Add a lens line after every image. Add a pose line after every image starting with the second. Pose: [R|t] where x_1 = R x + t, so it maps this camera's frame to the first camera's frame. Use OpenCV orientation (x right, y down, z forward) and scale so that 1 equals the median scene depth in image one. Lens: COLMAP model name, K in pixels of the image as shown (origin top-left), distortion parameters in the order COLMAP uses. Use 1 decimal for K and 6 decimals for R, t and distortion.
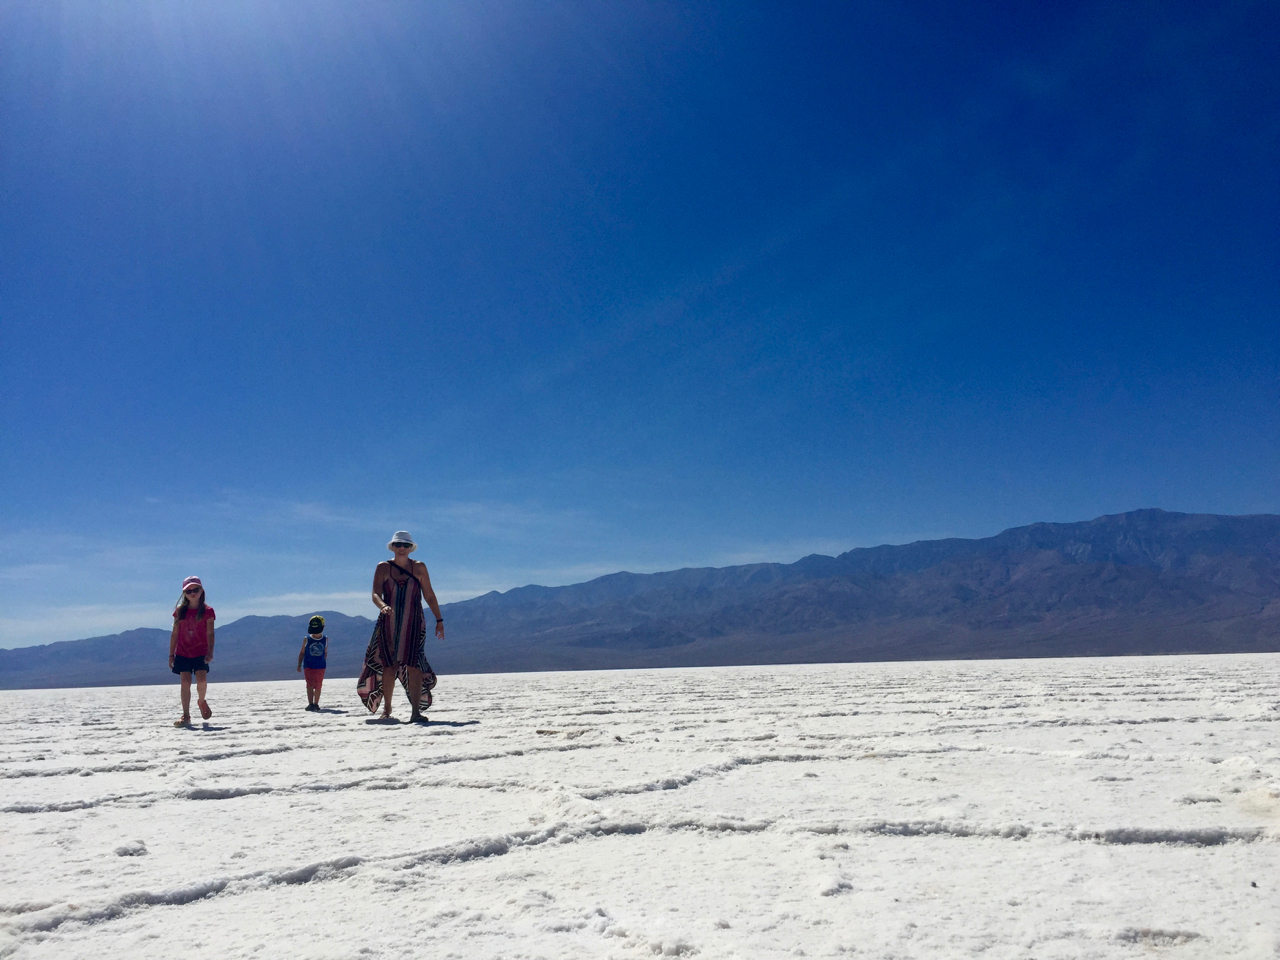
lens RADIAL K [[1165.3, 0, 644.5], [0, 1165.3, 477.0], [0, 0, 1]] dist [0.073405, -0.096304]
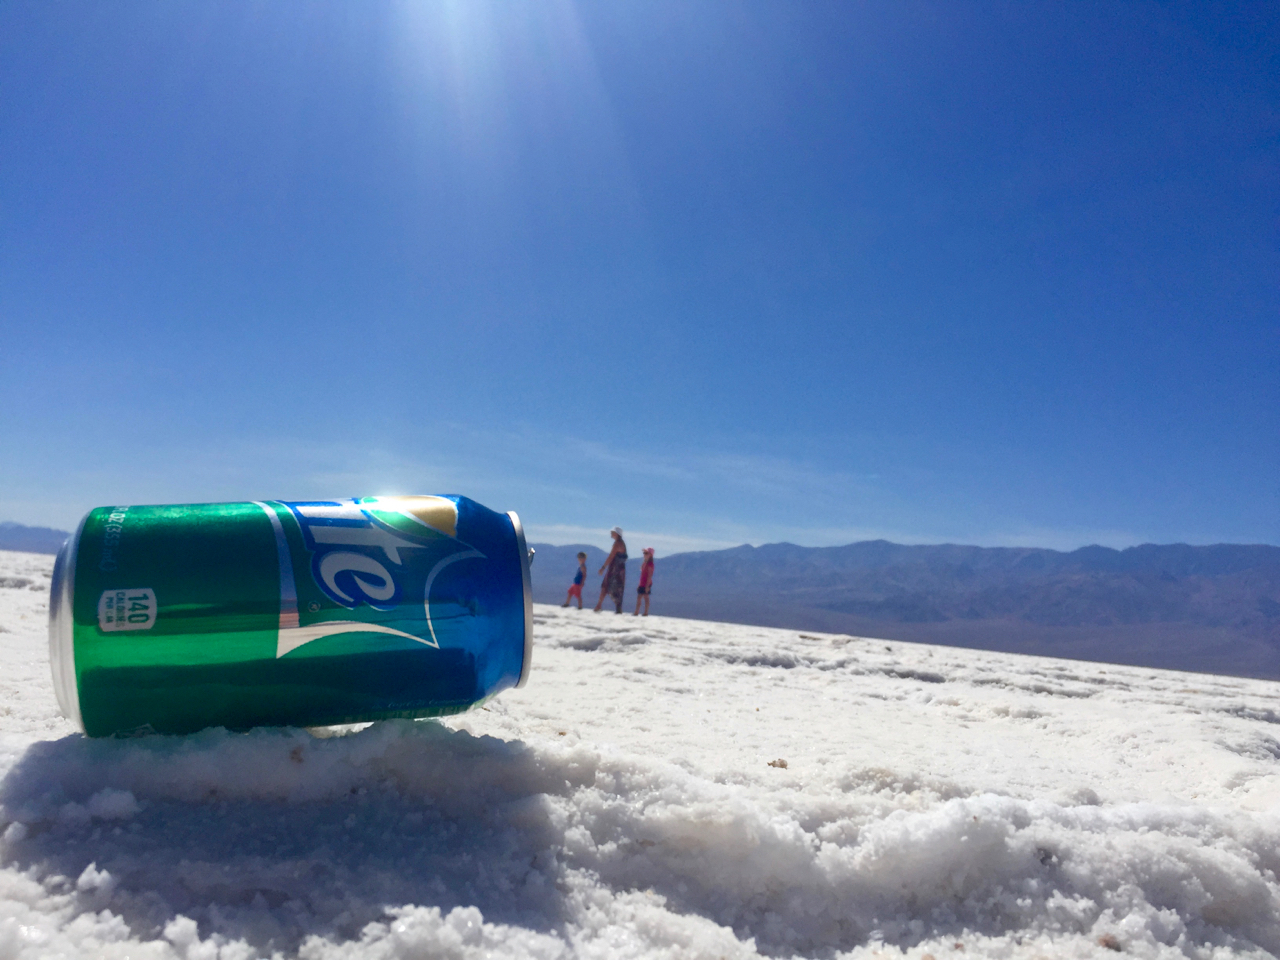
lens RADIAL K [[1165.3, 0, 602.2], [0, 1165.3, 490.0], [0, 0, 1]] dist [0.073405, -0.096304]
pose [[0.962880, 0.097989, -0.251514, -0.040626], [-0.086031, 0.994595, 0.058136, 0.124641], [0.255852, -0.034340, 0.966106, 0.061057]]
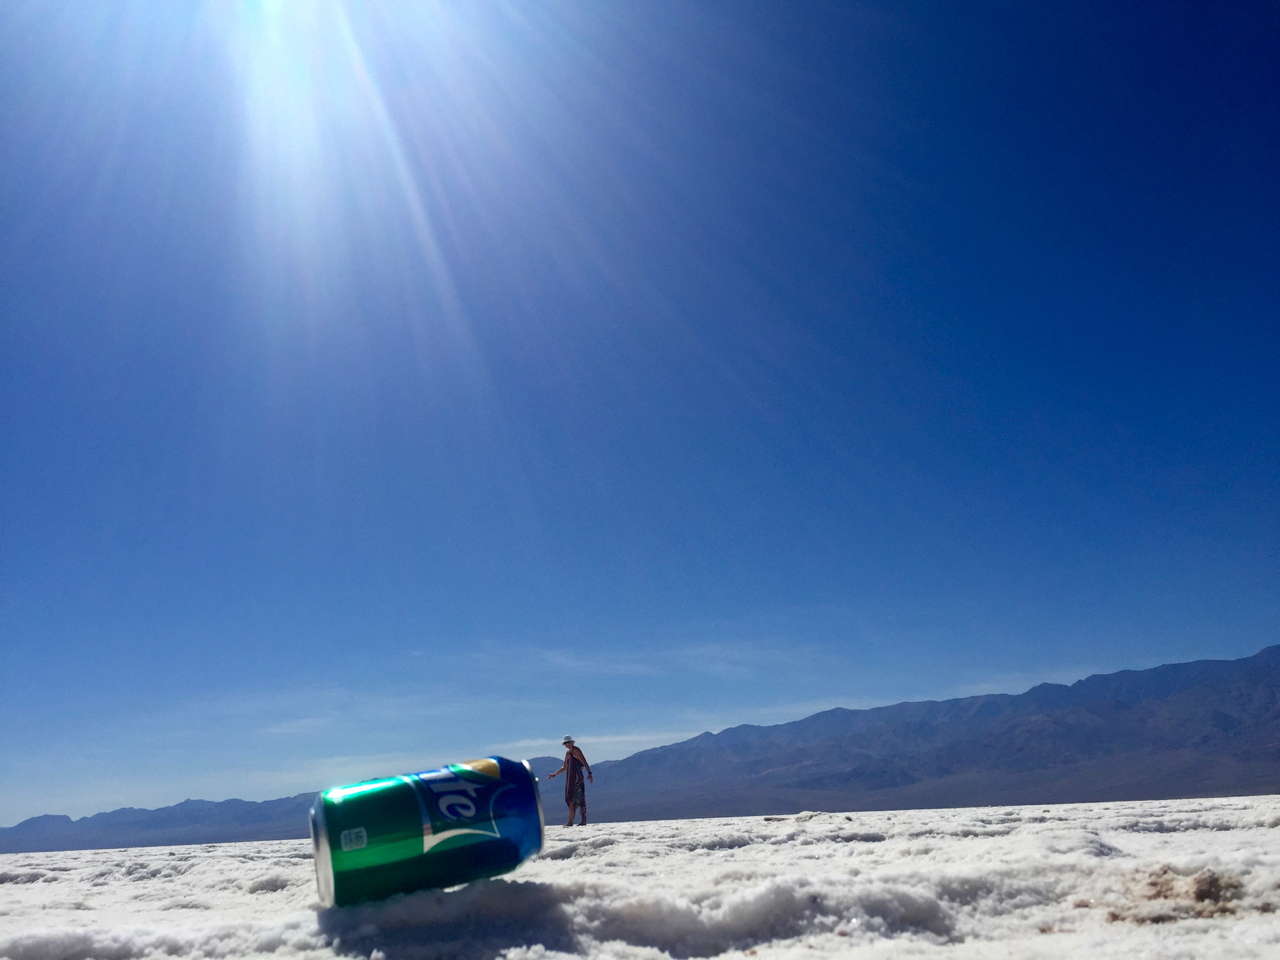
lens RADIAL K [[1165.3, 0, 619.6], [0, 1165.3, 468.7], [0, 0, 1]] dist [0.073405, -0.096304]
pose [[0.979595, -0.076452, -0.185875, -0.010591], [0.052357, 0.989966, -0.131249, 0.107211], [0.194044, 0.118839, 0.973768, -0.066118]]
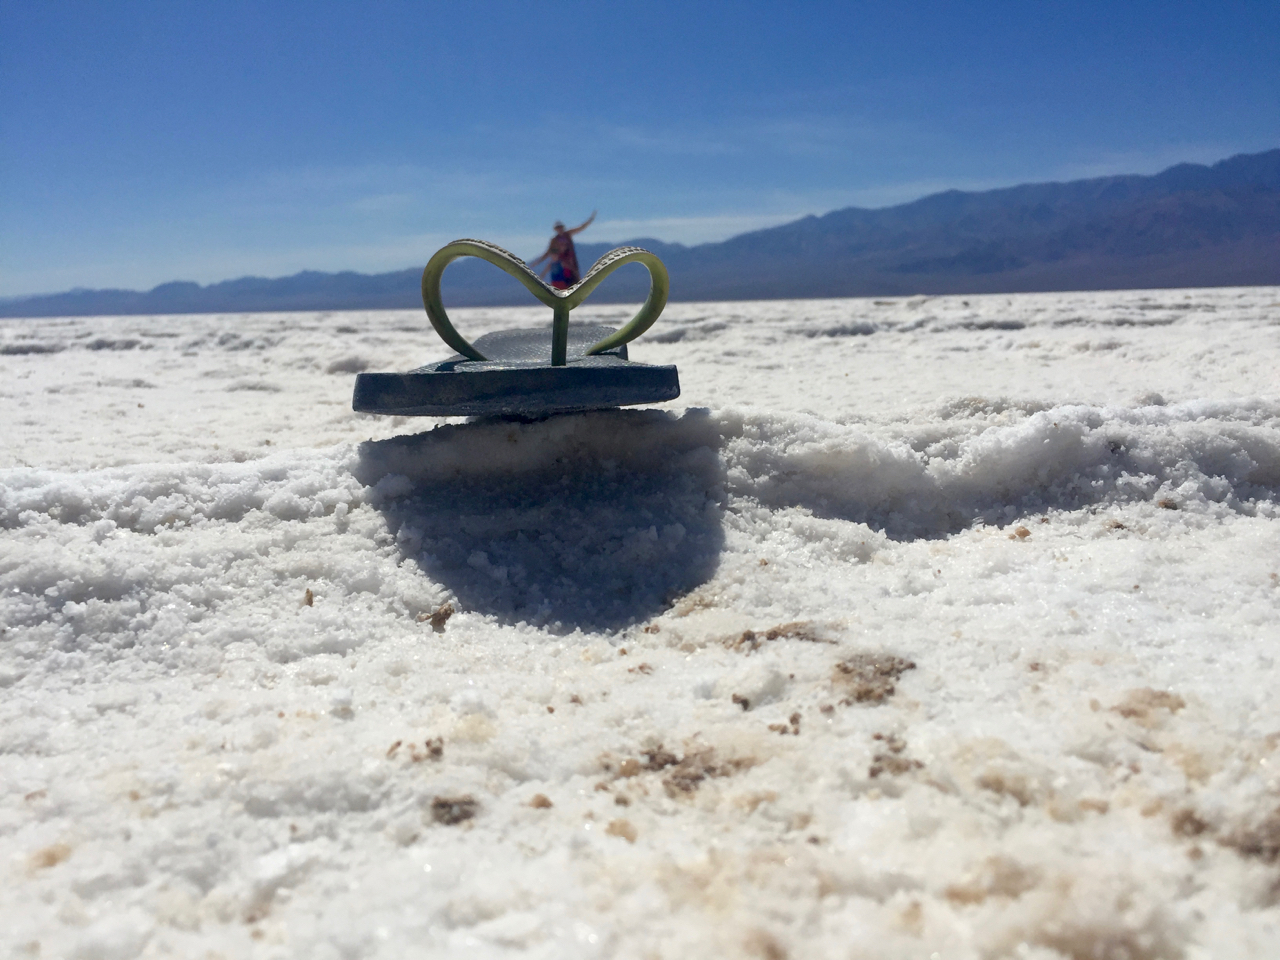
lens RADIAL K [[1165.3, 0, 598.1], [0, 1165.3, 495.5], [0, 0, 1]] dist [0.073405, -0.096304]
pose [[0.954825, 0.048813, -0.293131, -0.042042], [0.048312, 0.947796, 0.315197, 0.120890], [0.293214, -0.315120, 0.902621, 0.032631]]
